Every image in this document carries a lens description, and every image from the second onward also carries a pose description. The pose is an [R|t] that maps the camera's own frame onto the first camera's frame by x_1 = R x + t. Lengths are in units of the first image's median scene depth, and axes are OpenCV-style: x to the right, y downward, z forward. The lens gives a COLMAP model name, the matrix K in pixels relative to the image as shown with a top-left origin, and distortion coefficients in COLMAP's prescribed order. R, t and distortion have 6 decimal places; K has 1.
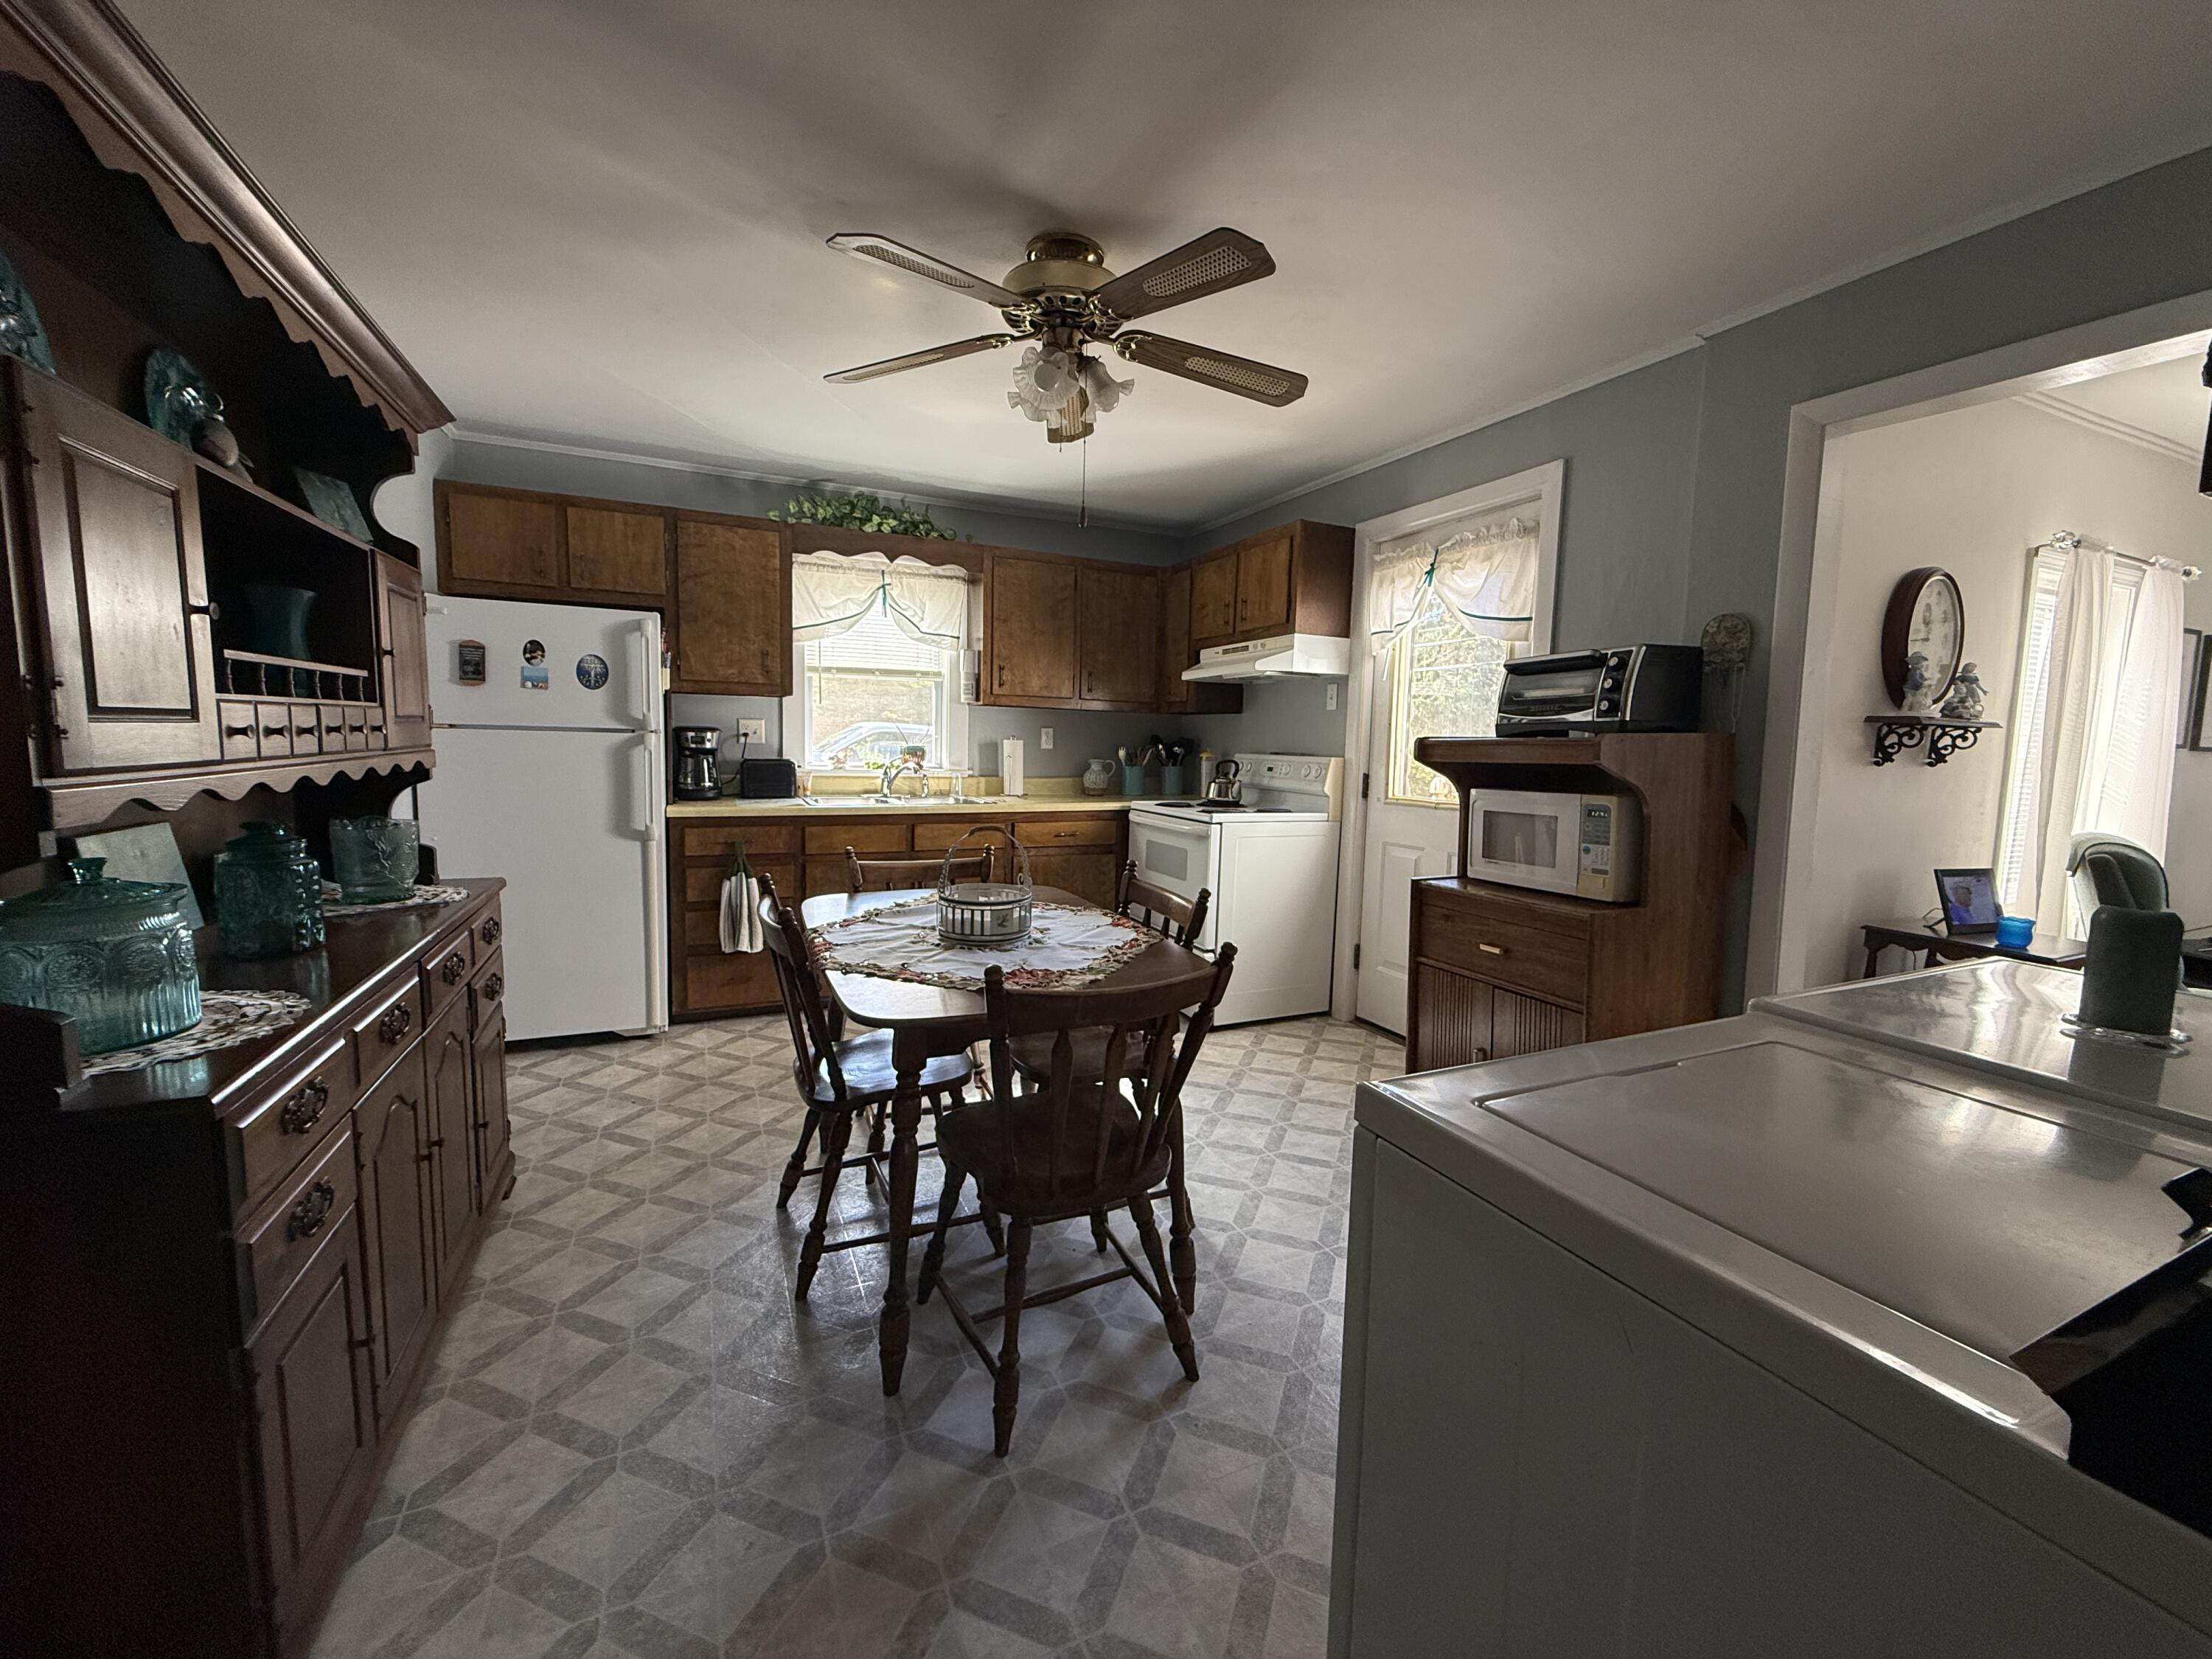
lens RADIAL K [[879.2, 0, 1107.0], [0, 879.2, 825.7], [0, 0, 1]] dist [-0.001579, 0.000350]
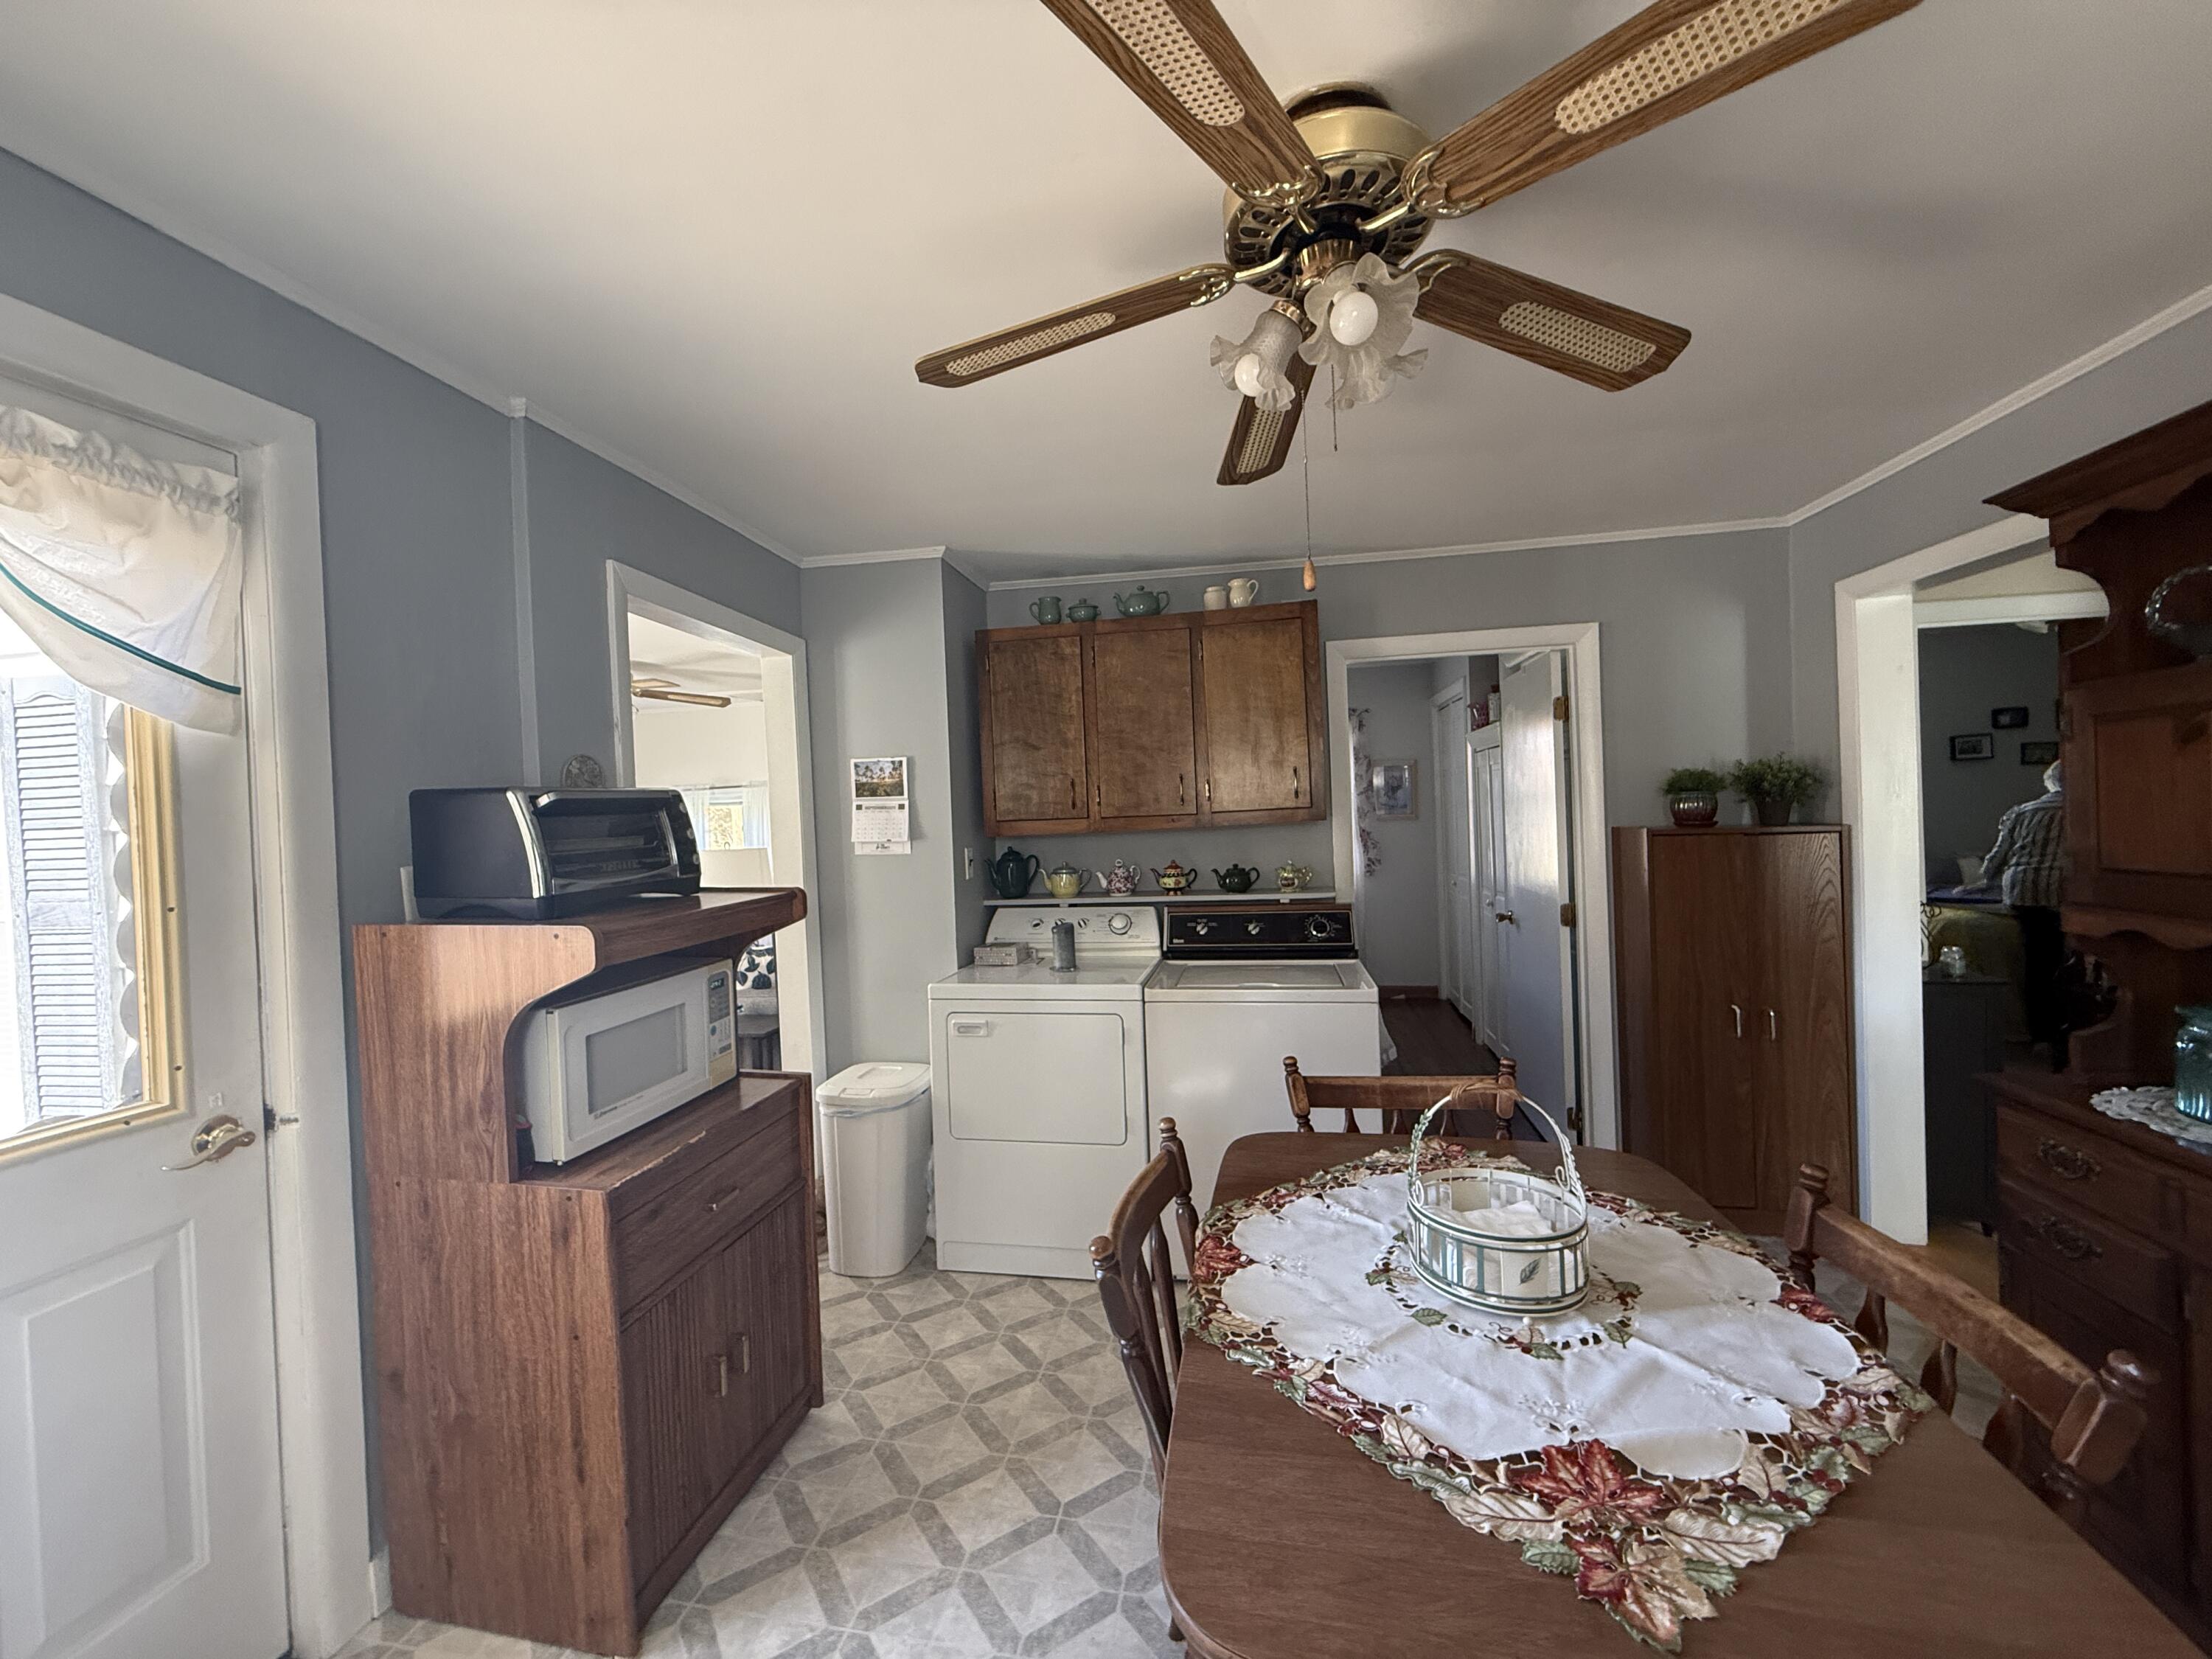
lens RADIAL K [[879.2, 0, 1103.8], [0, 879.2, 830.2], [0, 0, 1]] dist [-0.001579, 0.000350]
pose [[-0.831268, 0.005002, 0.555849, -0.227067], [0.074058, 0.992042, 0.101827, -0.216679], [-0.550916, 0.125810, -0.825023, 1.443298]]
